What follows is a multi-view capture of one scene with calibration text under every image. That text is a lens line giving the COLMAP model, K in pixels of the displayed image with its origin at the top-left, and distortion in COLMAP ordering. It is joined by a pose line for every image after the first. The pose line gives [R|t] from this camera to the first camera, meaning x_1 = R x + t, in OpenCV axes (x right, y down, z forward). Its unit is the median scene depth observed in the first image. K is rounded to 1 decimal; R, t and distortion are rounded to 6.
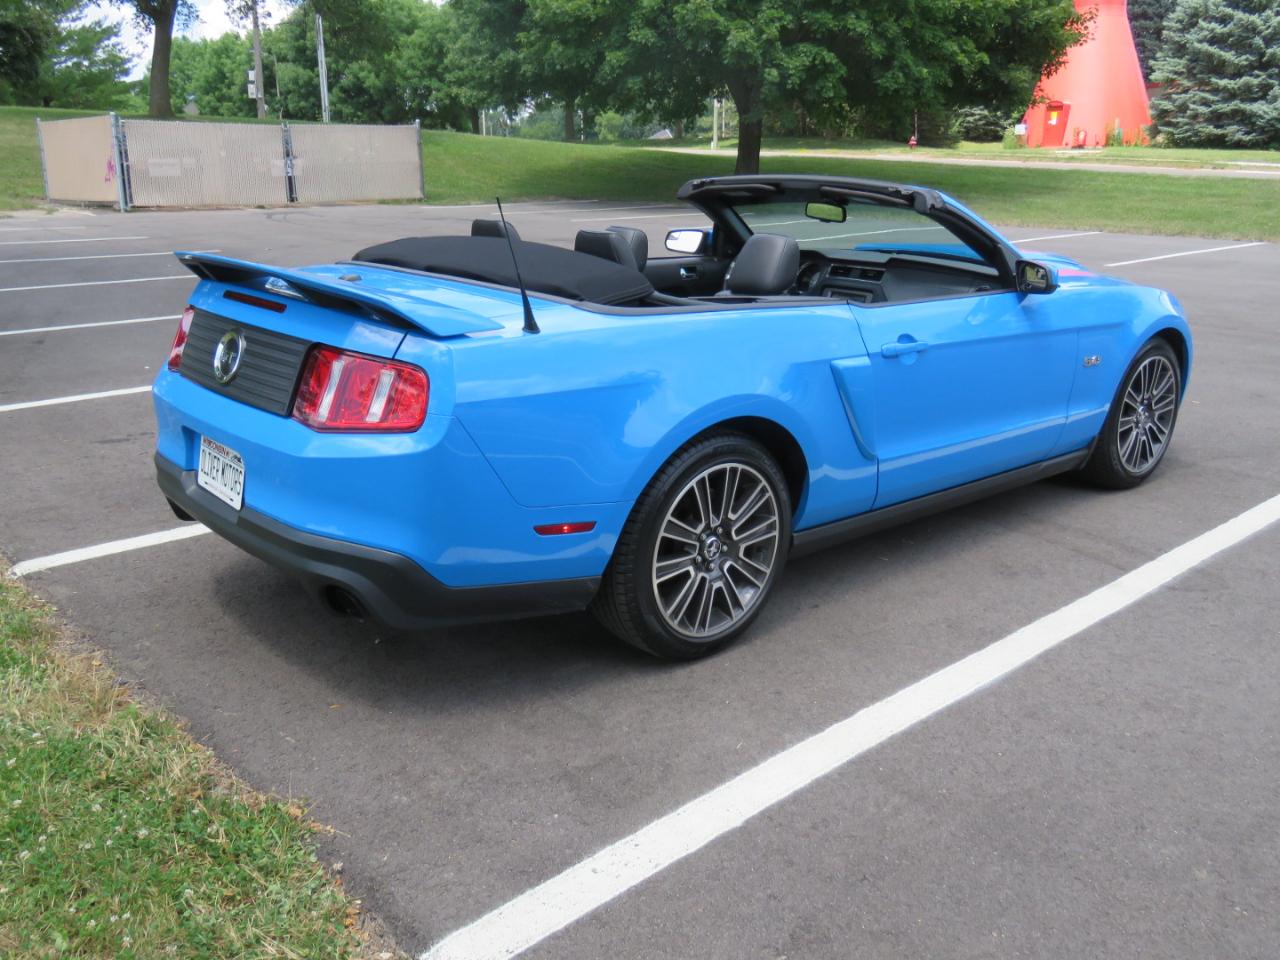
lens RADIAL K [[1119.3, 0, 642.6], [0, 1119.3, 482.7], [0, 0, 1]] dist [0.021112, -0.009573]
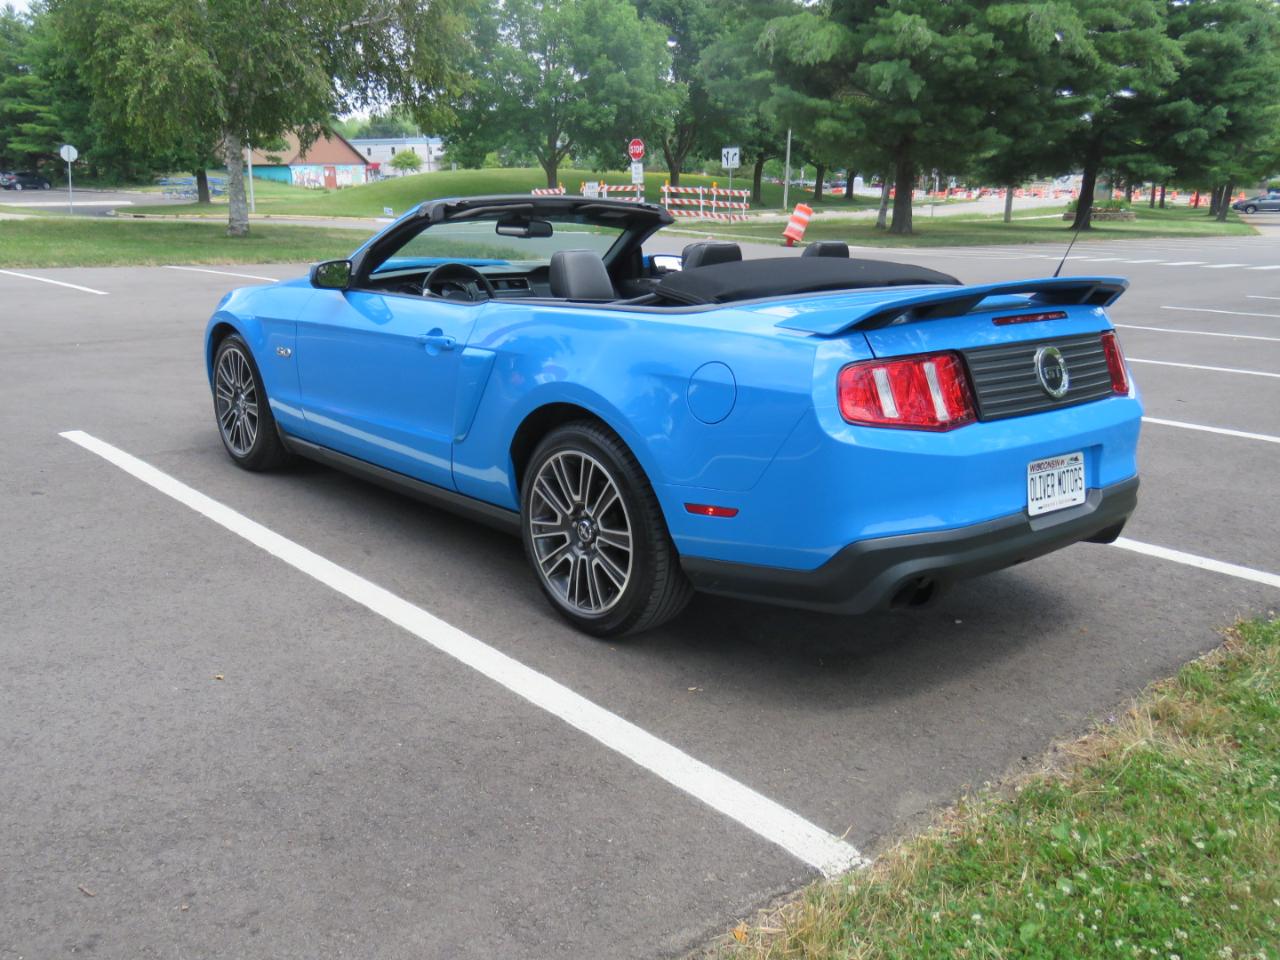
lens RADIAL K [[1119.3, 0, 633.3], [0, 1119.3, 483.0], [0, 0, 1]] dist [0.021112, -0.009573]
pose [[0.026519, -0.259595, 0.965353, -0.211226], [0.270565, 0.931513, 0.243062, -0.056171], [-0.962336, 0.254745, 0.094940, 0.194417]]
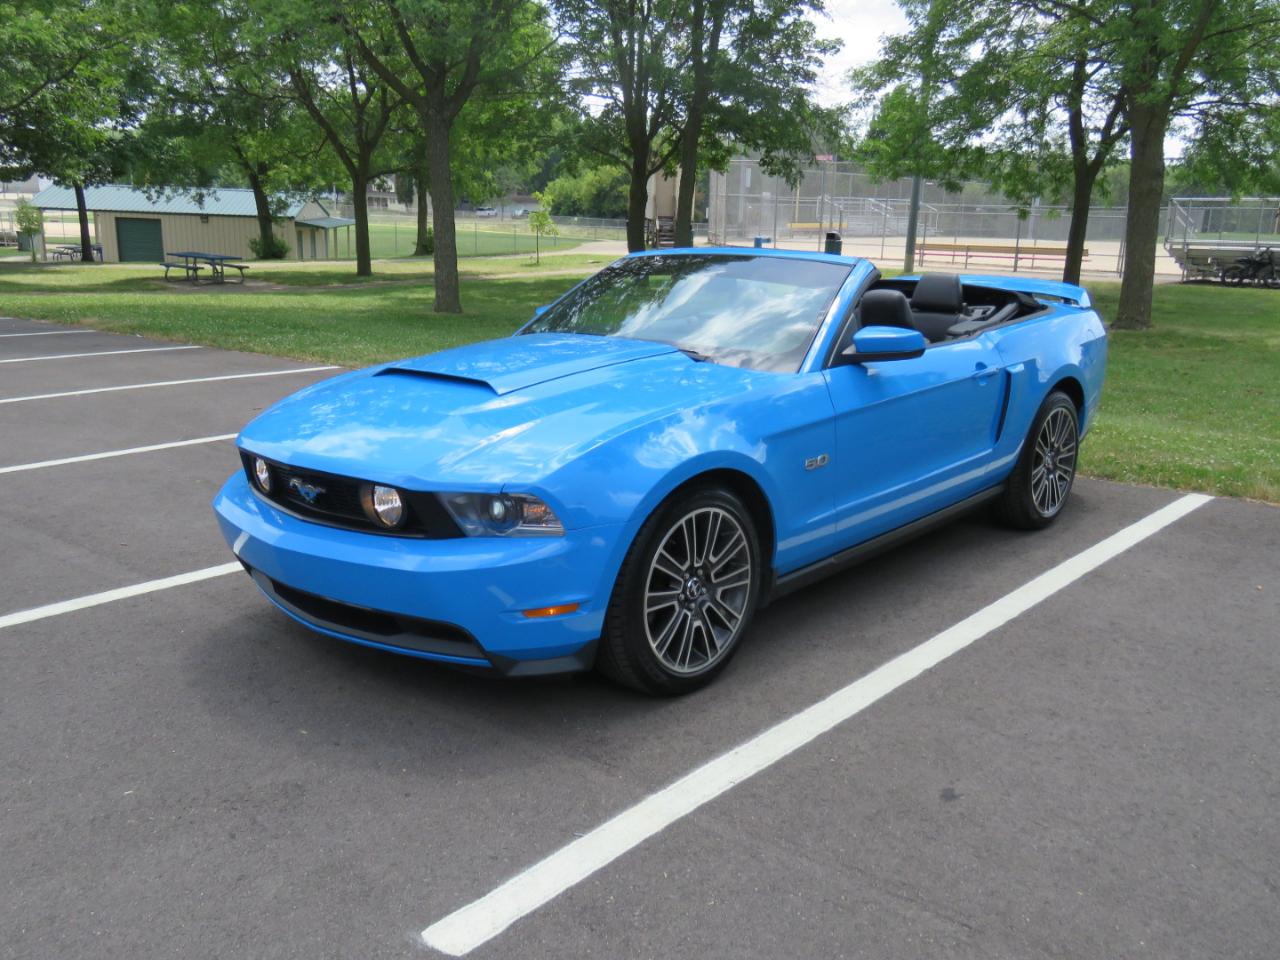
lens RADIAL K [[1119.3, 0, 633.3], [0, 1119.3, 478.3], [0, 0, 1]] dist [0.021112, -0.009573]
pose [[-0.995304, 0.005926, -0.096612, 0.074692], [-0.042472, 0.870168, 0.490921, -0.132060], [0.086978, 0.492719, -0.865831, 0.442433]]
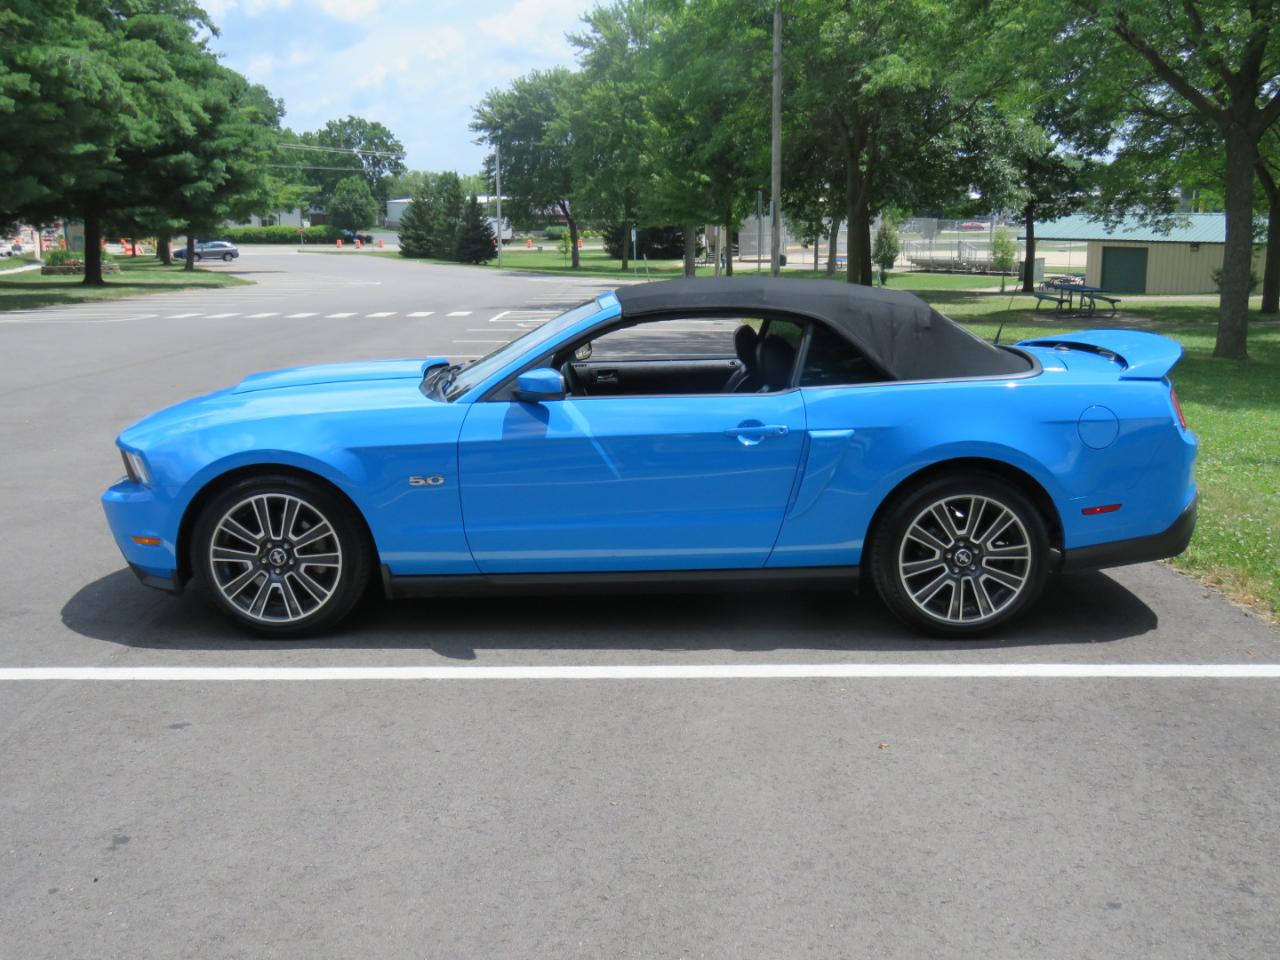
lens RADIAL K [[1223.0, 0, 637.0], [0, 1223.0, 472.5], [0, 0, 1]] dist [0.003888, 0.000000]
pose [[-0.737926, -0.129313, 0.662377, -0.155454], [0.189789, 0.902101, 0.387549, -0.127291], [-0.647646, 0.411695, -0.641141, 0.403858]]
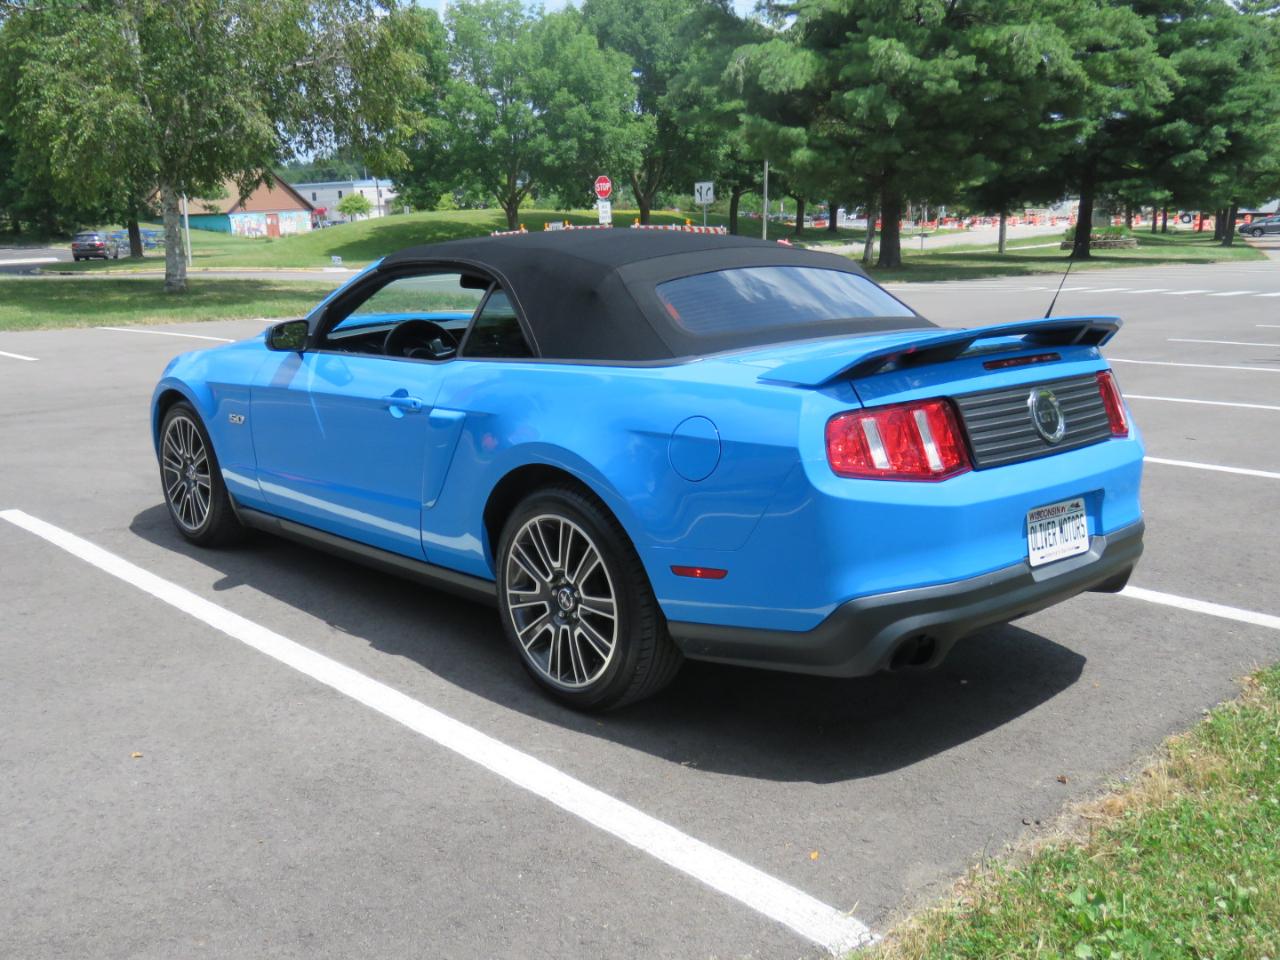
lens RADIAL K [[1223.0, 0, 633.6], [0, 1223.0, 480.1], [0, 0, 1]] dist [0.003888, 0.000000]
pose [[-0.000157, -0.208666, 0.977987, -0.216844], [0.297529, 0.933687, 0.199262, -0.057942], [-0.954713, 0.291011, 0.061937, 0.194435]]
